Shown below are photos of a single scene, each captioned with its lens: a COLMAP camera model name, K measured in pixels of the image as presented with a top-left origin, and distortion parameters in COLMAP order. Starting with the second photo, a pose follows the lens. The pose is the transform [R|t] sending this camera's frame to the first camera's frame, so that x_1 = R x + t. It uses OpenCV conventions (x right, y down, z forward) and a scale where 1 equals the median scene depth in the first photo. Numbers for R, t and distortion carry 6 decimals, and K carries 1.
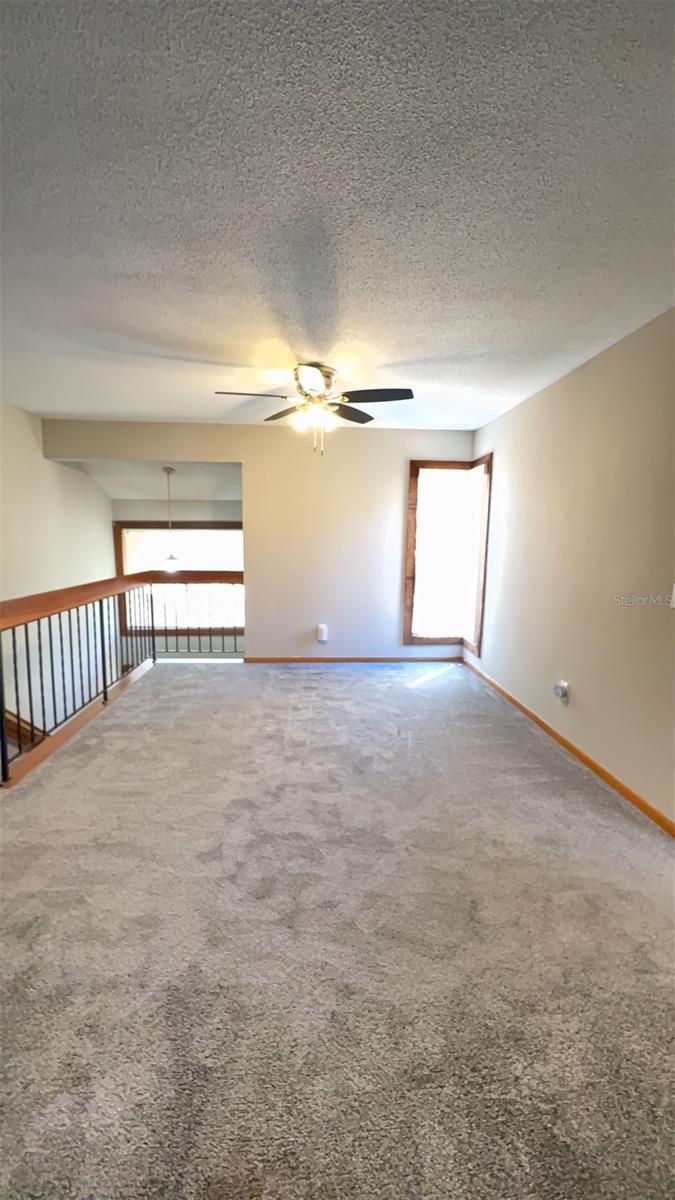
lens RADIAL K [[511.3, 0, 337.5], [0, 511.3, 600.0], [0, 0, 1]] dist [-0.000472, -0.000016]
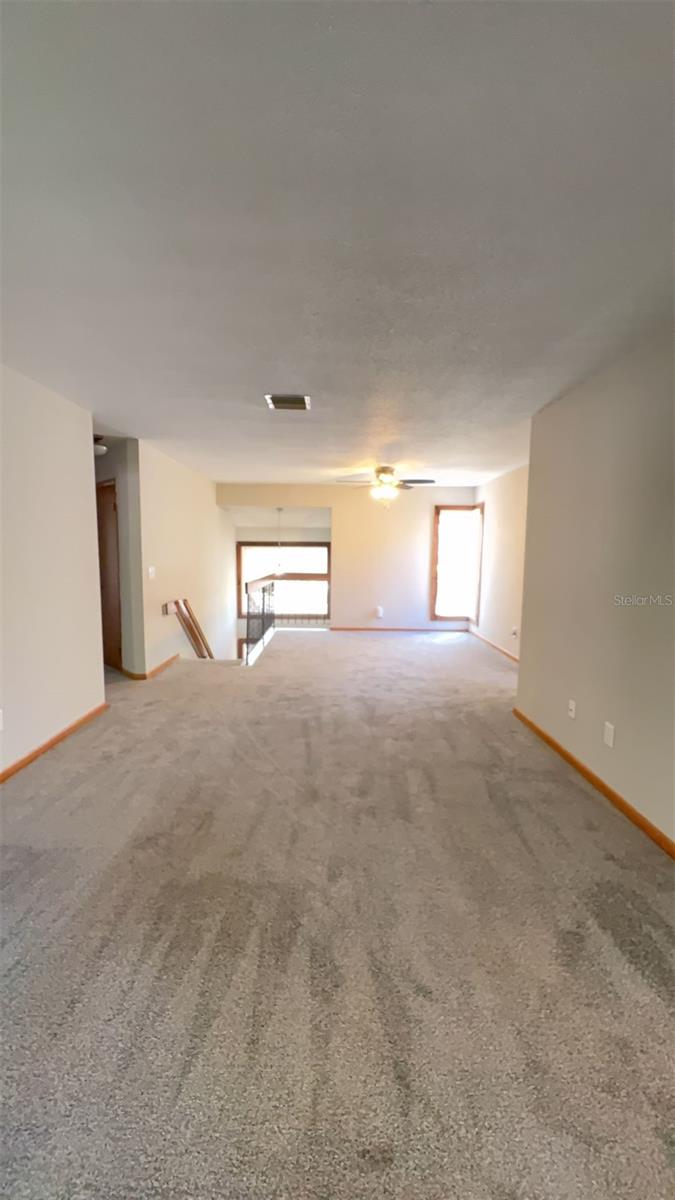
lens RADIAL K [[513.6, 0, 337.5], [0, 513.6, 600.0], [0, 0, 1]] dist [-0.000130, -0.000003]
pose [[0.998754, 0.006345, -0.049508, -0.084018], [-0.007818, 0.999531, -0.029618, 0.078558], [0.049297, 0.029969, 0.998334, -0.636614]]
